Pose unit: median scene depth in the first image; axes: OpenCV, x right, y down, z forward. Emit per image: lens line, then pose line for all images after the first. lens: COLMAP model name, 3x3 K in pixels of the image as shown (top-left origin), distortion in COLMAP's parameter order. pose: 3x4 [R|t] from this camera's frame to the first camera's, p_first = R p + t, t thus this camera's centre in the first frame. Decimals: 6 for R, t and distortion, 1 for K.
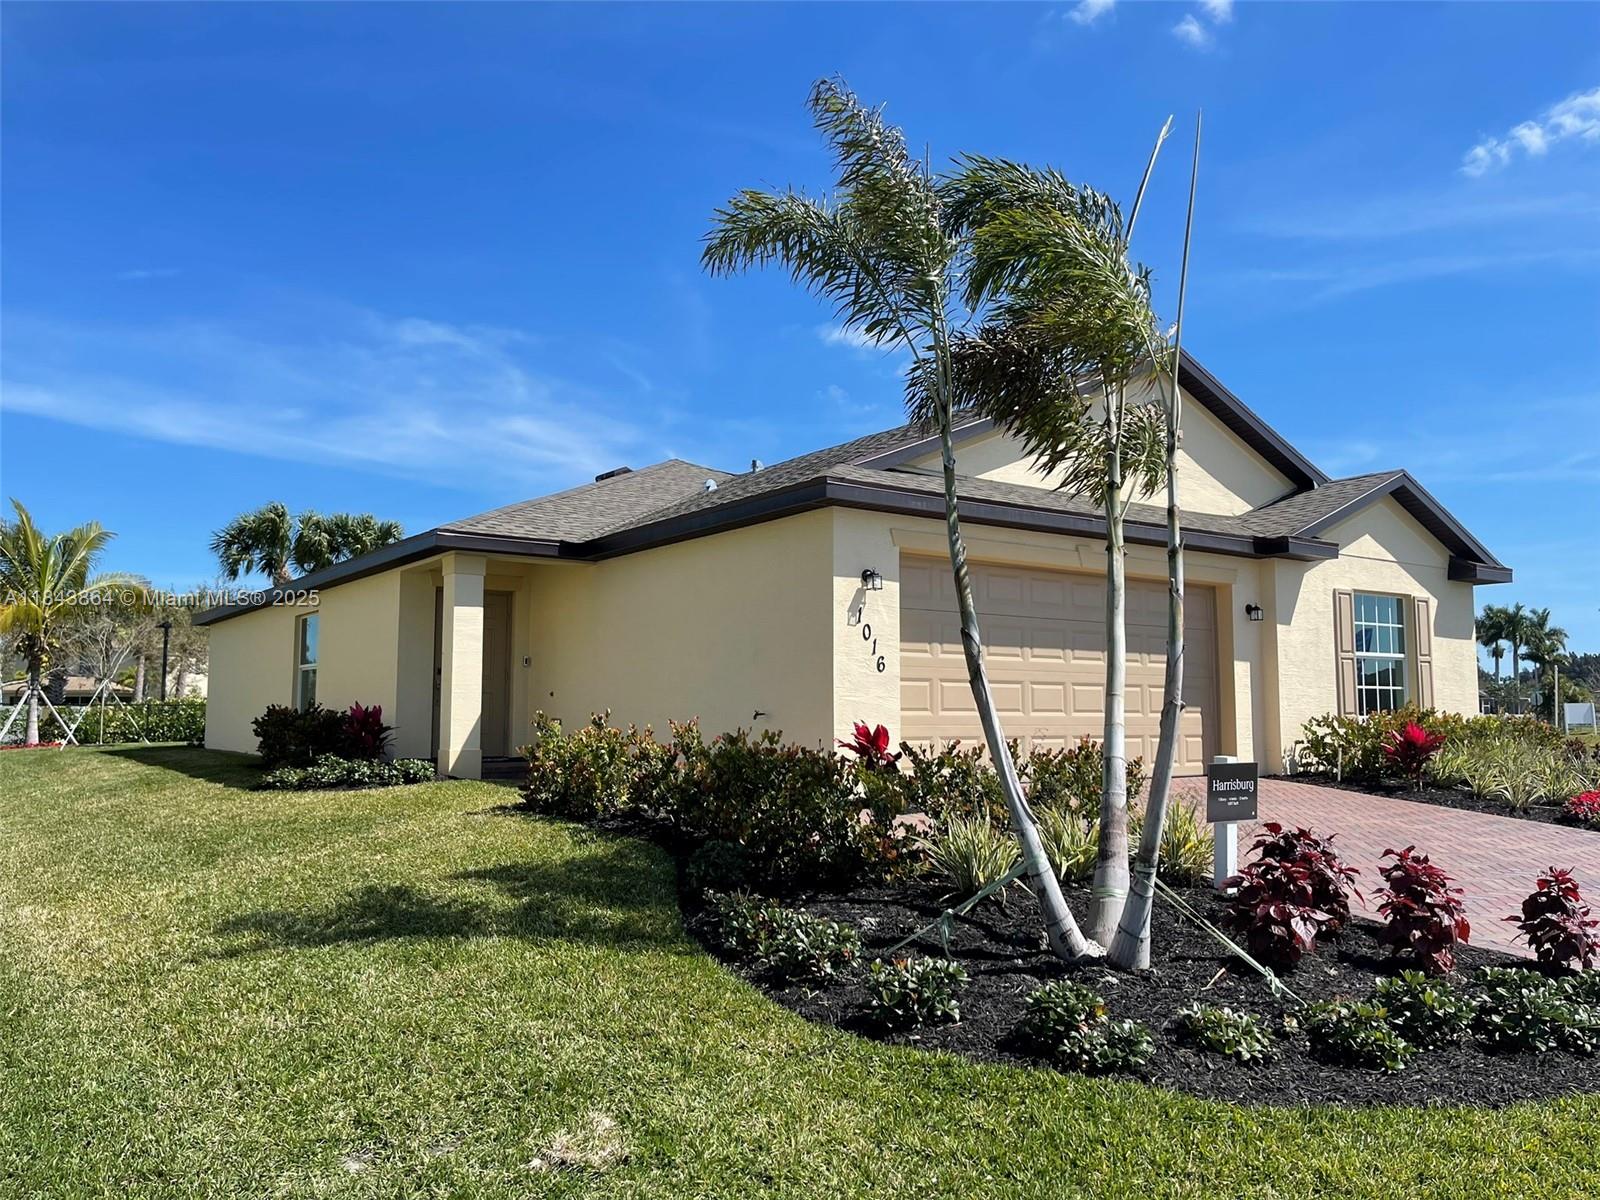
lens RADIAL K [[1211.6, 0, 800.0], [0, 1211.6, 600.0], [0, 0, 1]] dist [0.075413, -0.115519]
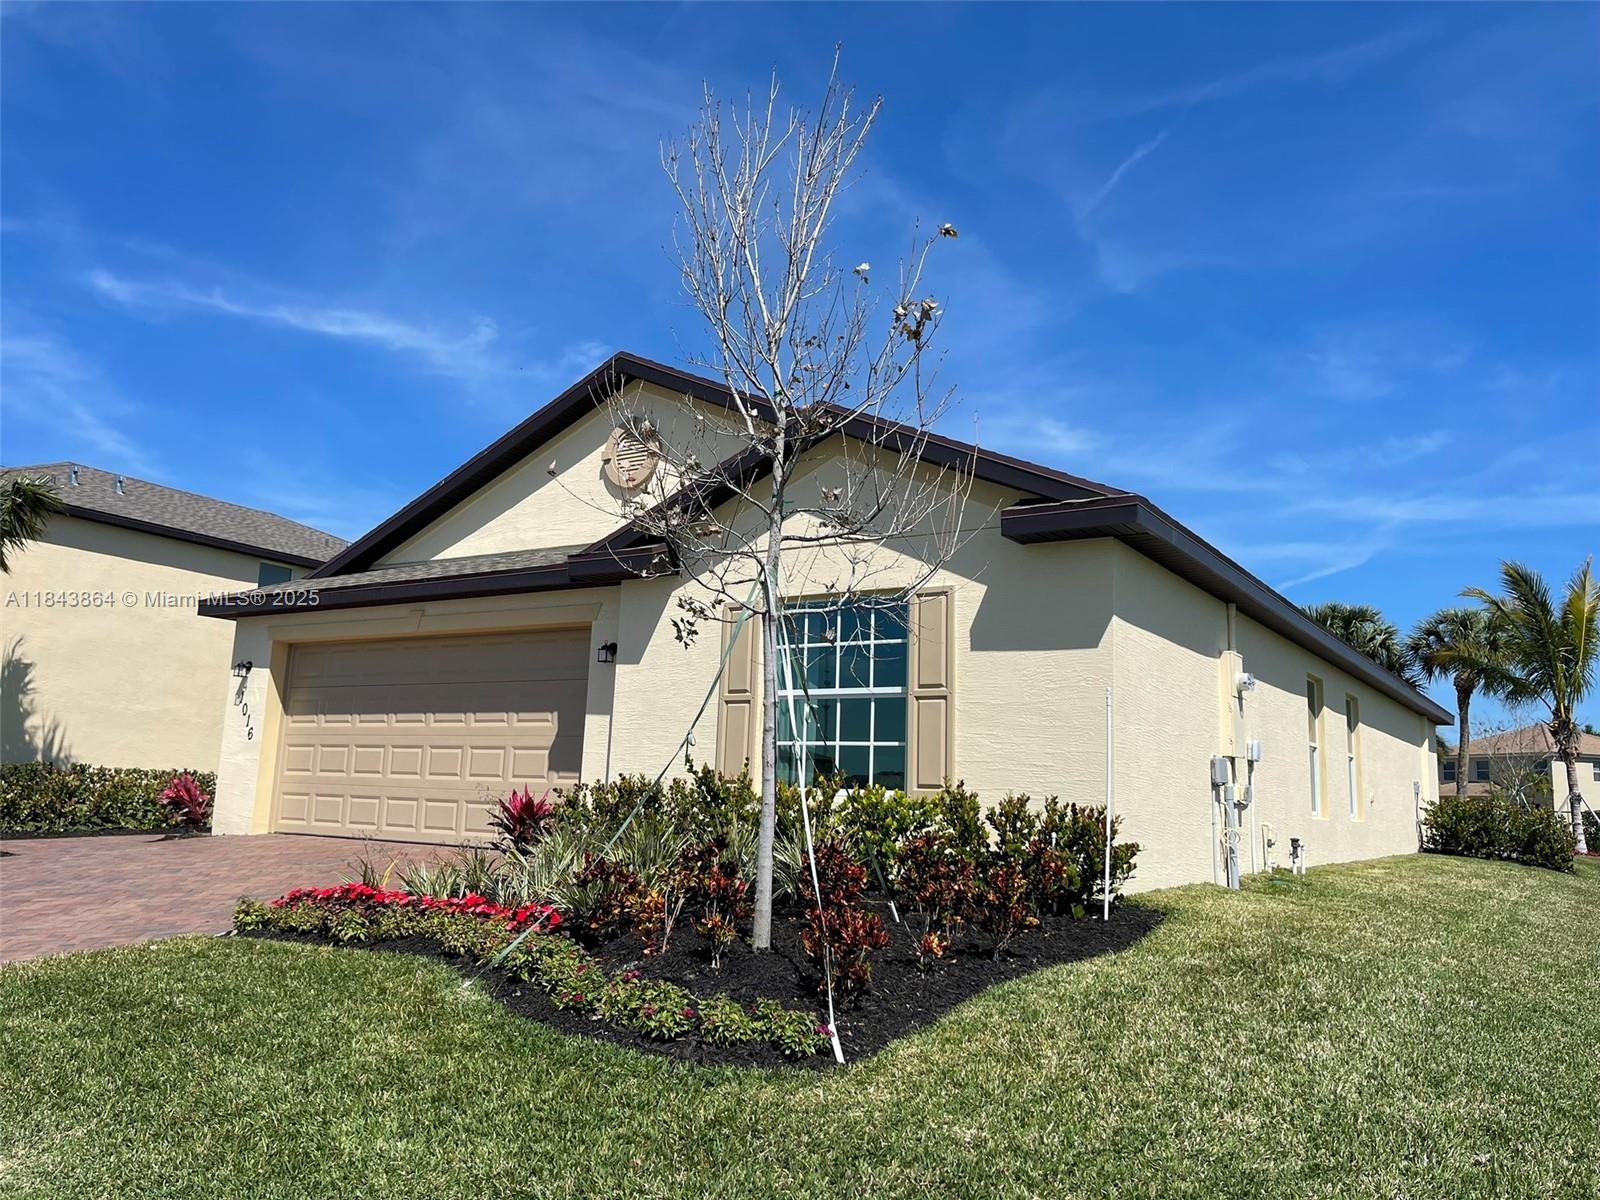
lens RADIAL K [[1211.6, 0, 800.0], [0, 1211.6, 600.0], [0, 0, 1]] dist [0.075413, -0.115519]
pose [[0.352092, -0.138817, -0.925614, 1.150312], [0.051799, 0.990315, -0.128816, 0.084621], [0.934531, -0.002591, 0.355872, 0.830628]]
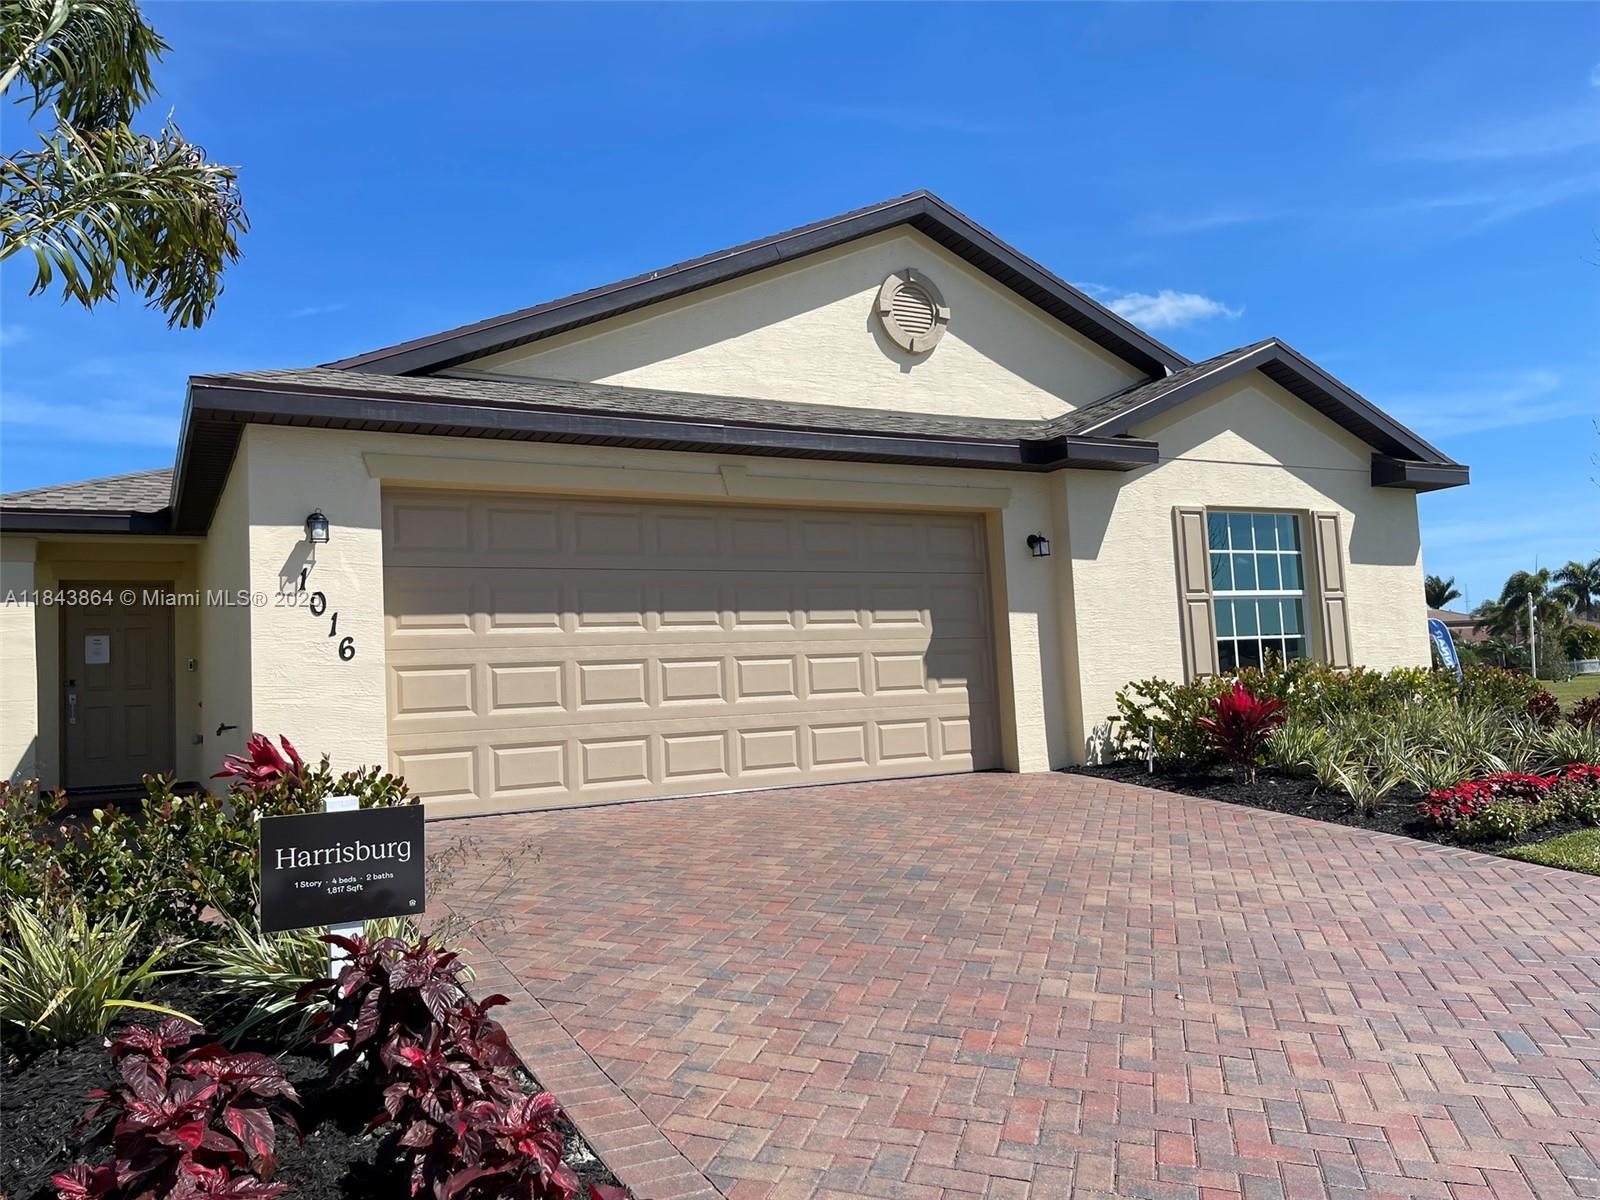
lens RADIAL K [[1211.6, 0, 800.0], [0, 1211.6, 600.0], [0, 0, 1]] dist [0.075413, -0.115519]
pose [[0.991335, -0.060808, -0.116437, 0.311169], [0.062548, 0.997978, 0.011340, 0.025630], [0.115512, -0.018525, 0.993133, 0.259608]]
